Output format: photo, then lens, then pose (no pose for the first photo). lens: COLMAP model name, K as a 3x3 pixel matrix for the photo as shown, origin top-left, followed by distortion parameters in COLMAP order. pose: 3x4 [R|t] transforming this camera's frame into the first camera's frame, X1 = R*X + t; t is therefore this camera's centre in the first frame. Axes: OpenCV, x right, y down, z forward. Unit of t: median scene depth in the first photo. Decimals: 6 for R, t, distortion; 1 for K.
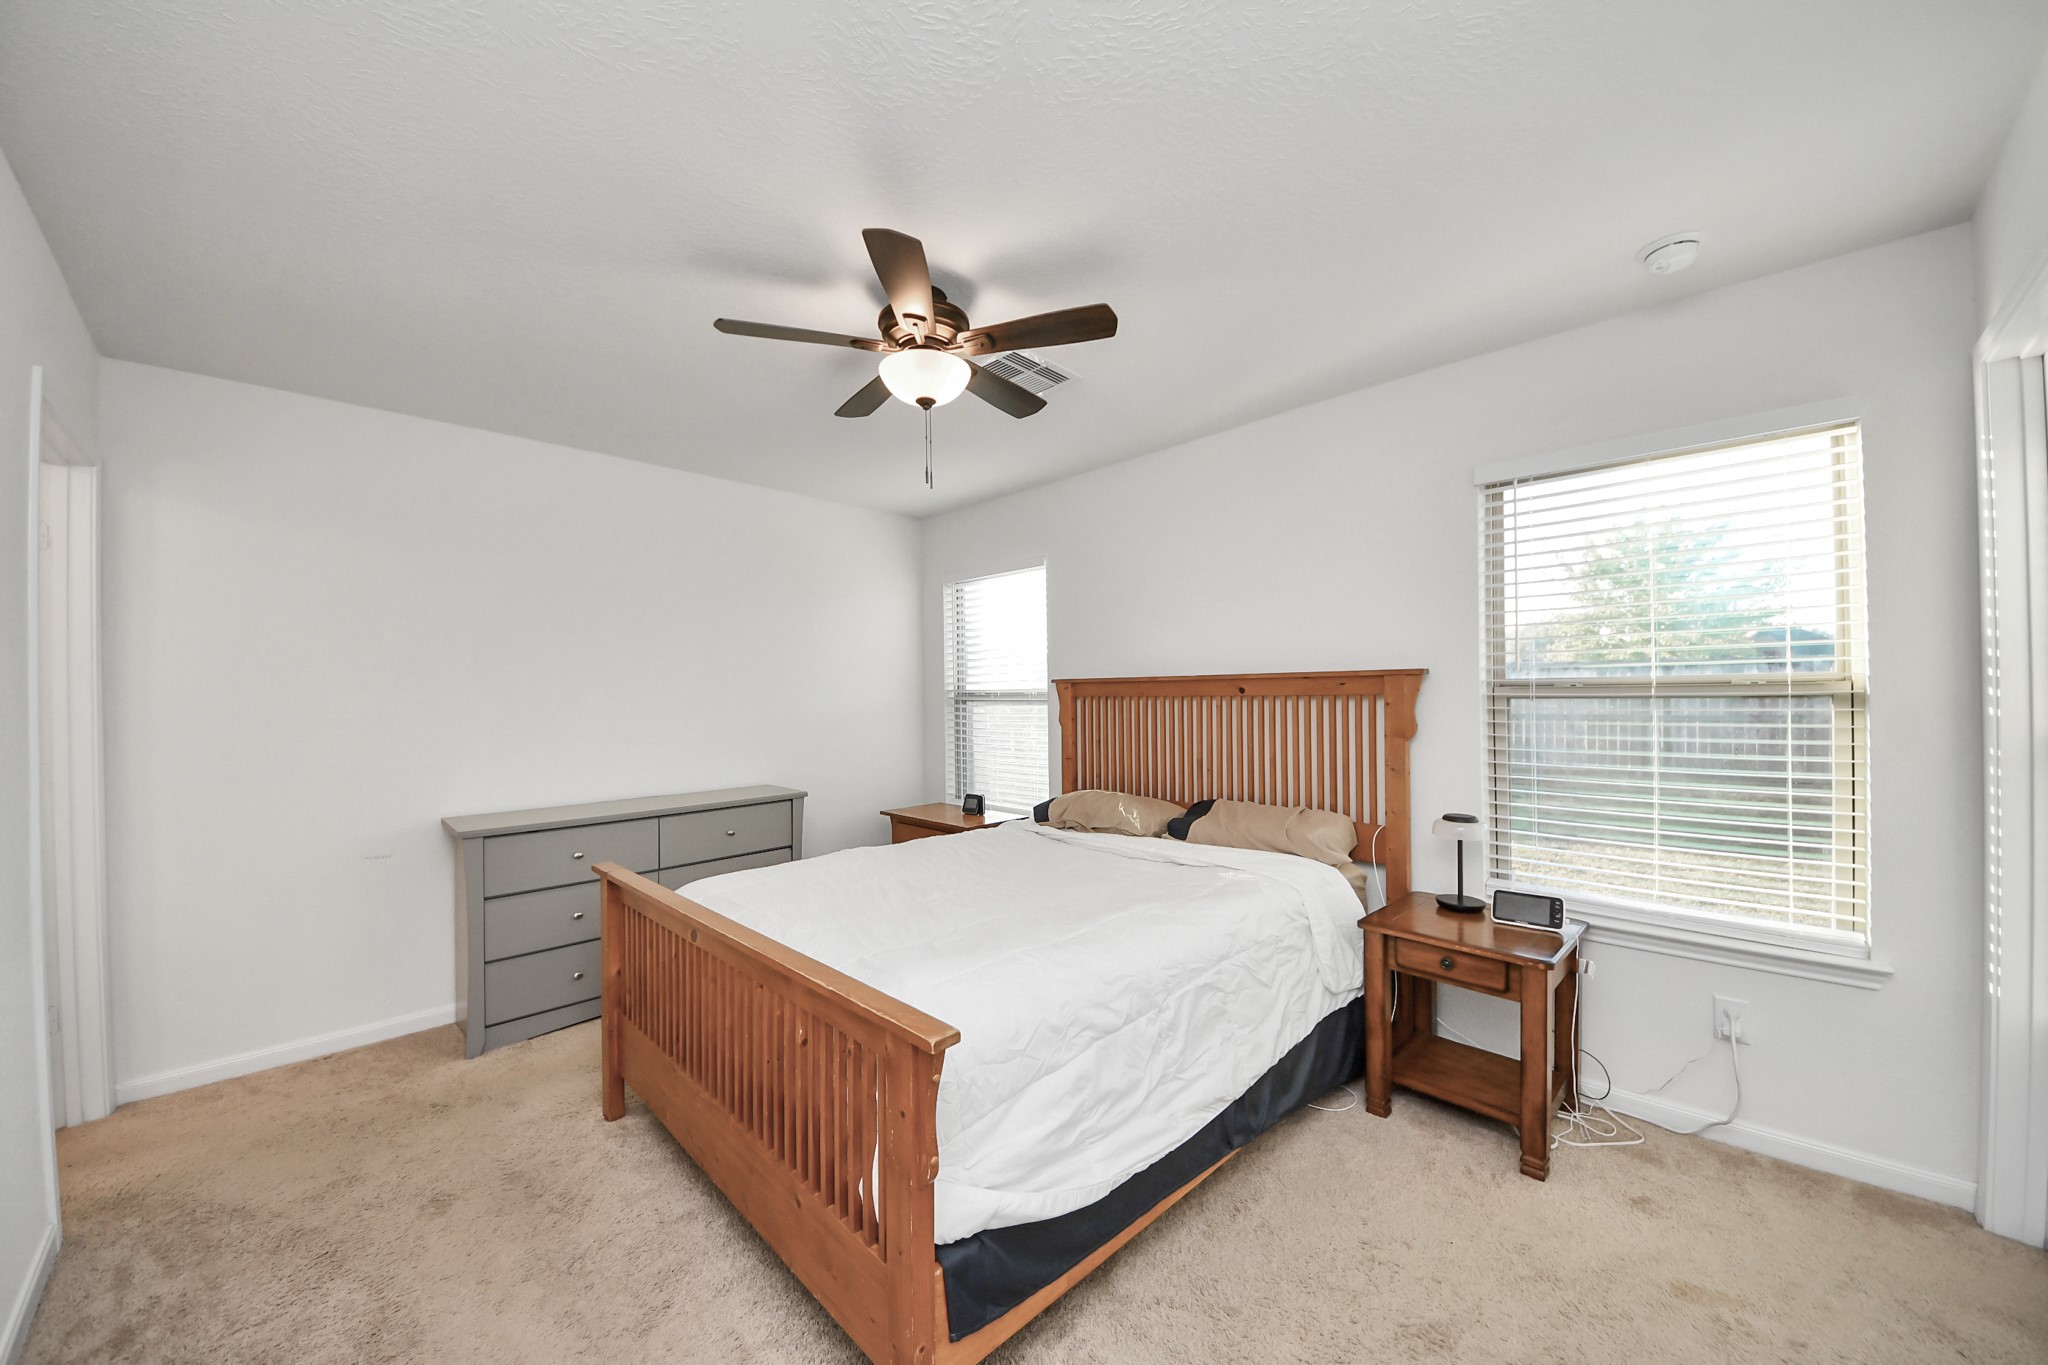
lens RADIAL K [[733.8, 0, 1016.5], [0, 733.8, 696.8], [0, 0, 1]] dist [-0.006390, -0.000685]
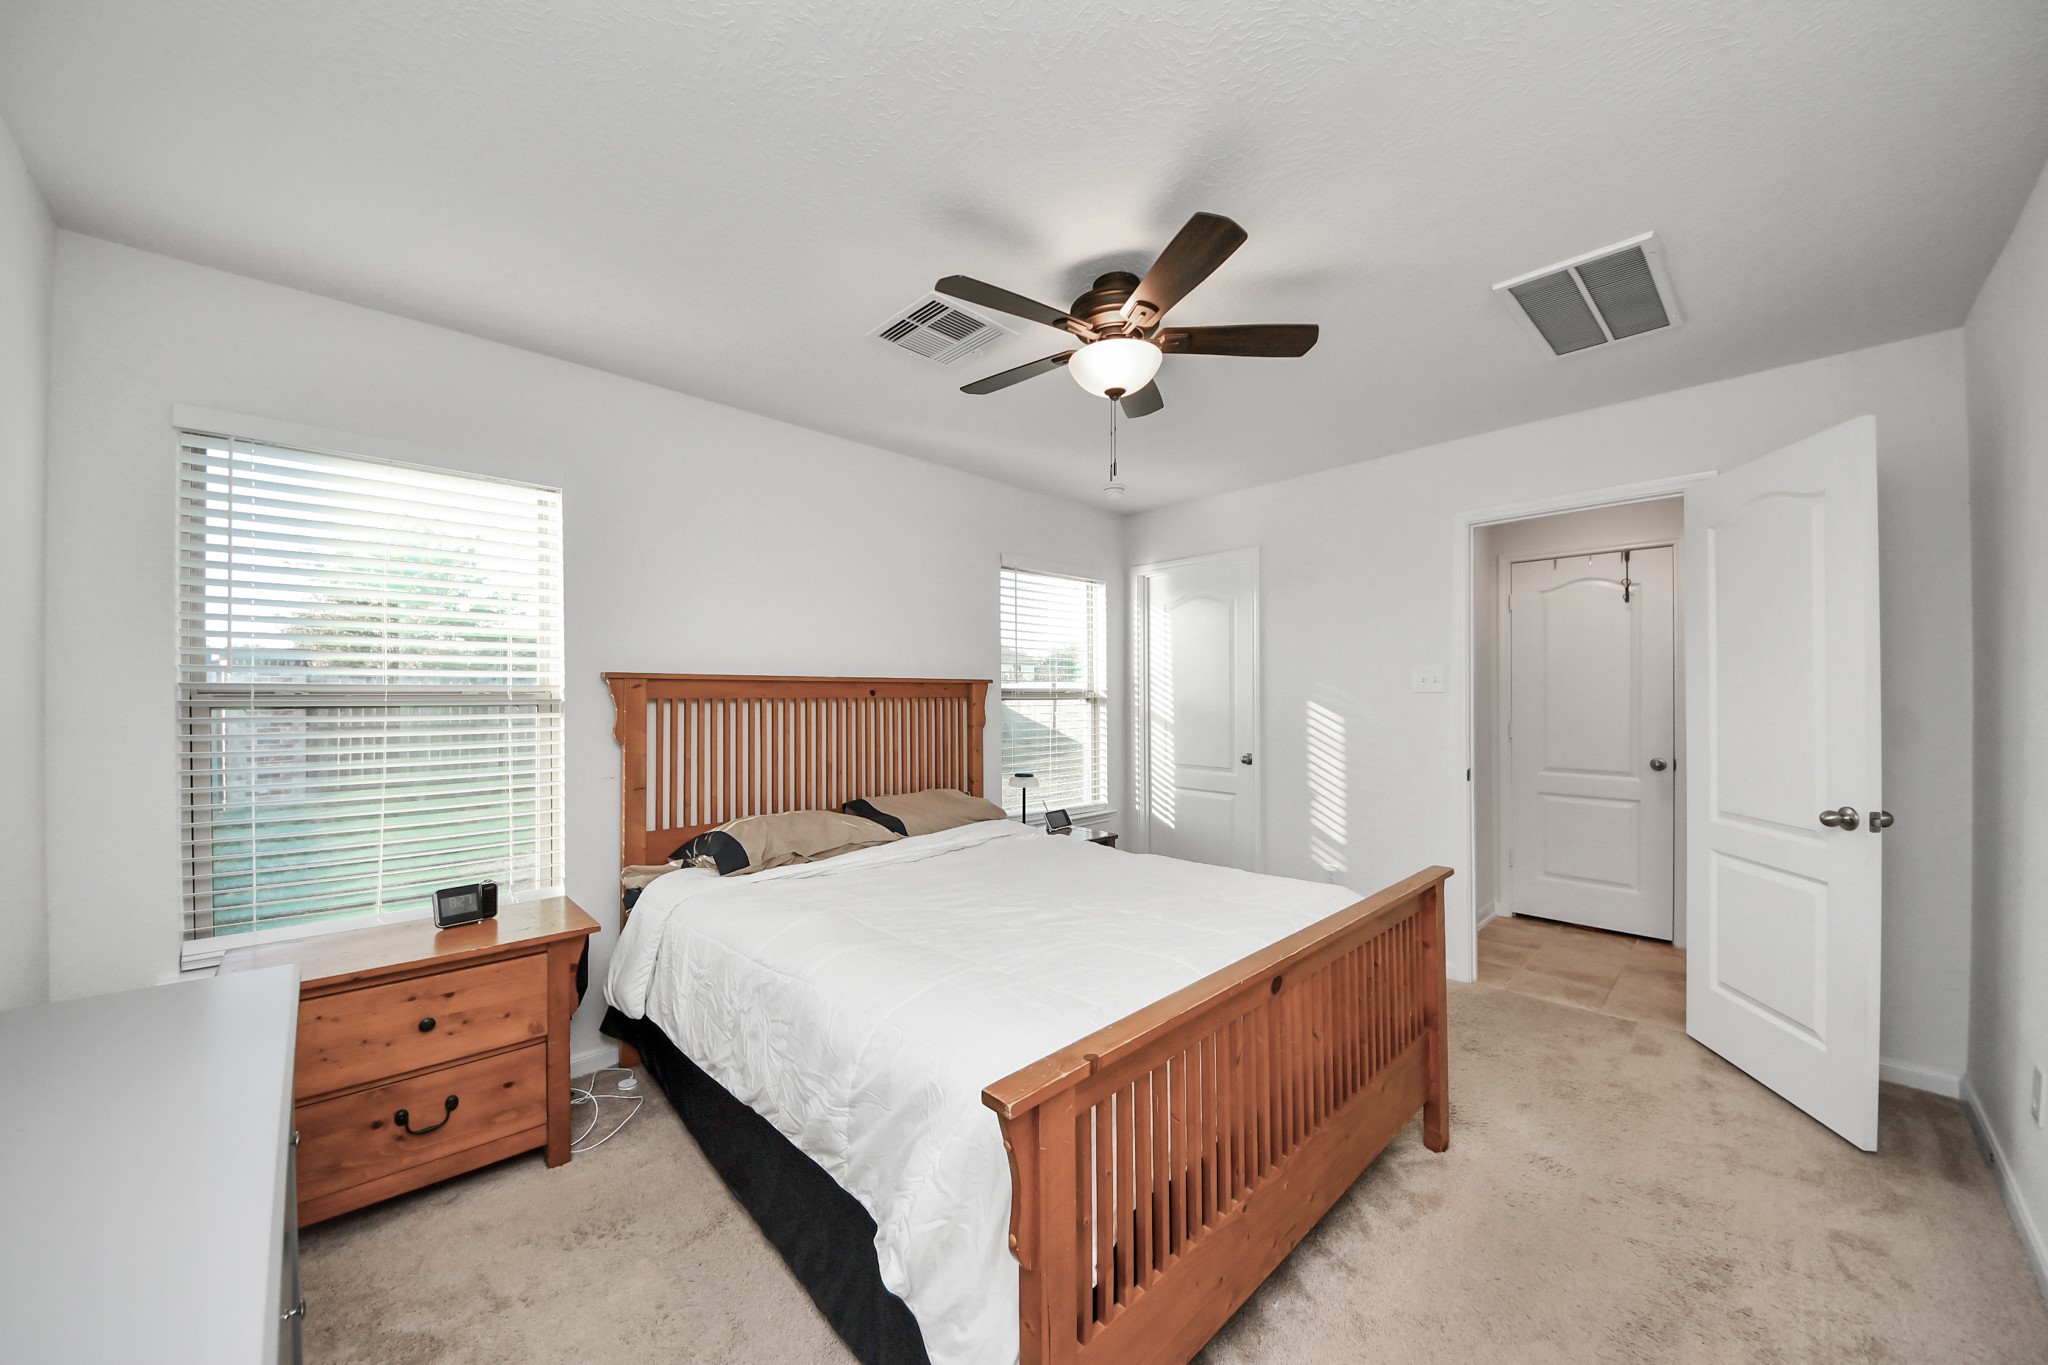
lens RADIAL K [[733.8, 0, 1031.4], [0, 733.8, 691.6], [0, 0, 1]] dist [-0.006390, -0.000685]
pose [[-0.017815, 0.015610, 0.999719, -0.541248], [0.005996, 0.999862, -0.015505, 0.005330], [-0.999823, 0.005718, -0.017906, 0.557585]]
